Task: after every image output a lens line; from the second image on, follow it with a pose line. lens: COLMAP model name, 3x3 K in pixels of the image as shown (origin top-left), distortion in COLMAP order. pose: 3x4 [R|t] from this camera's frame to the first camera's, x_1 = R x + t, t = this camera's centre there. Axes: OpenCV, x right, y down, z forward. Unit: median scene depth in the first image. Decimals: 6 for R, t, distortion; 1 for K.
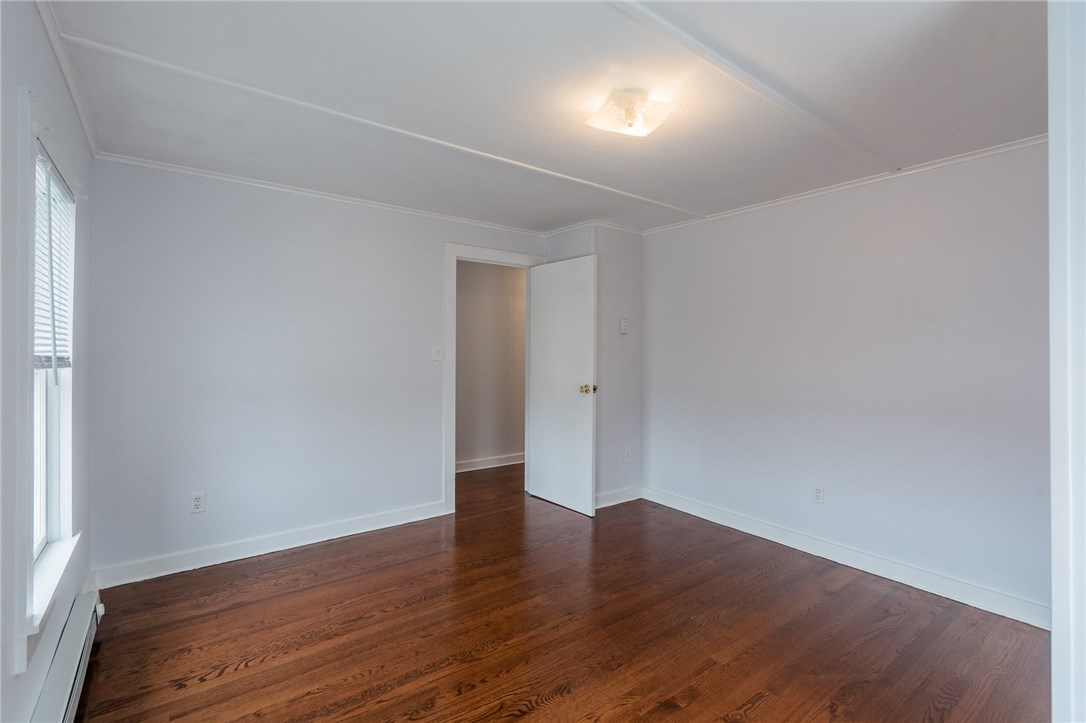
lens RADIAL K [[485.5, 0, 542.2], [0, 485.5, 351.7], [0, 0, 1]] dist [0.000842, -0.003171]
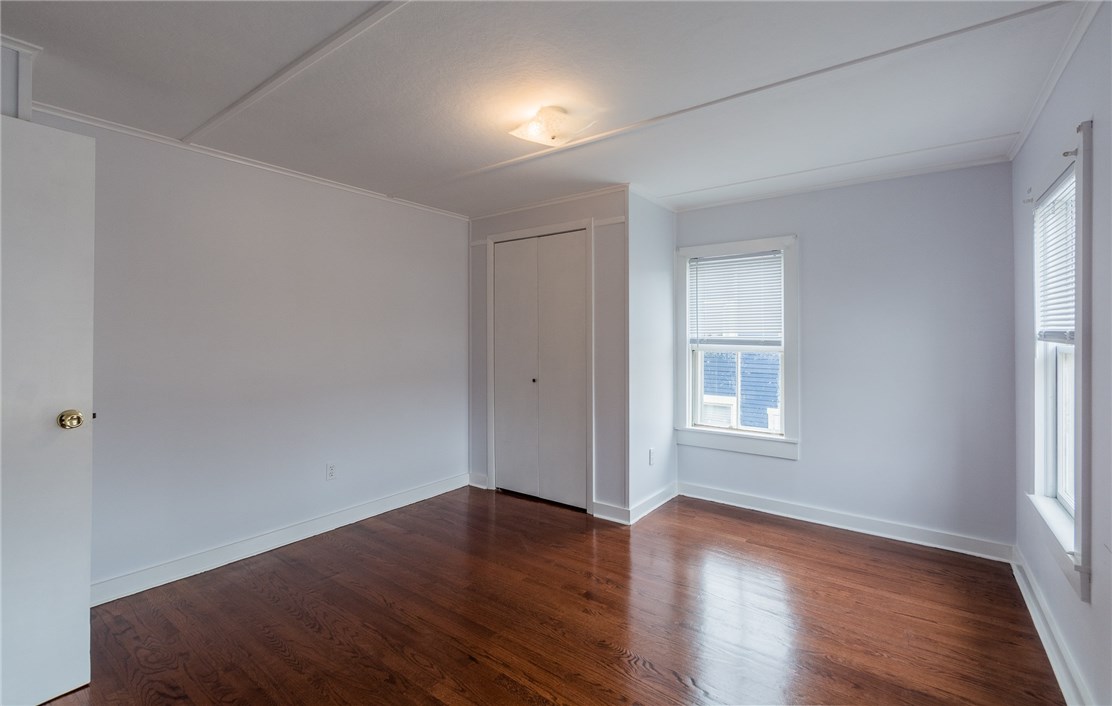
lens RADIAL K [[490.6, 0, 565.6], [0, 490.6, 334.7], [0, 0, 1]] dist [0.005203, -0.000013]
pose [[-0.280129, -0.010657, 0.959903, -0.849803], [0.003020, 0.999924, 0.011982, -0.011830], [-0.959957, 0.006256, -0.280076, 1.192239]]
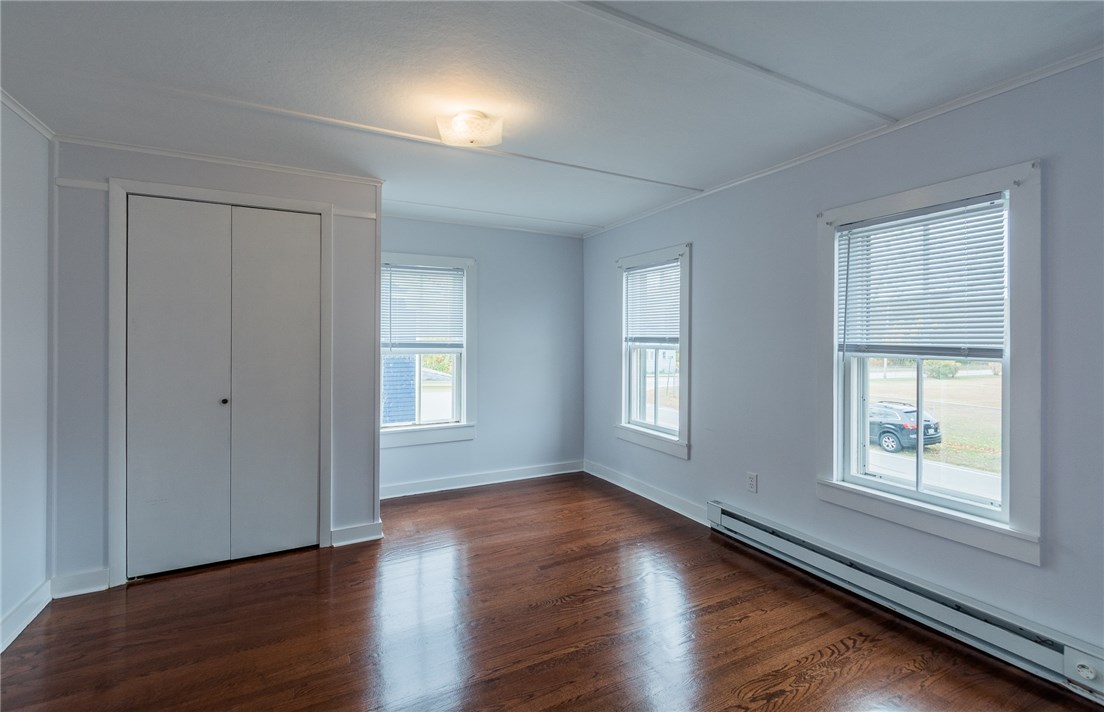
lens RADIAL K [[489.6, 0, 553.8], [0, 489.6, 342.6], [0, 0, 1]] dist [0.001236, -0.003578]
pose [[-0.985380, -0.012529, 0.169912, -0.184711], [-0.009896, 0.999818, 0.016338, -0.009934], [-0.170085, 0.014418, -0.985324, 1.923070]]
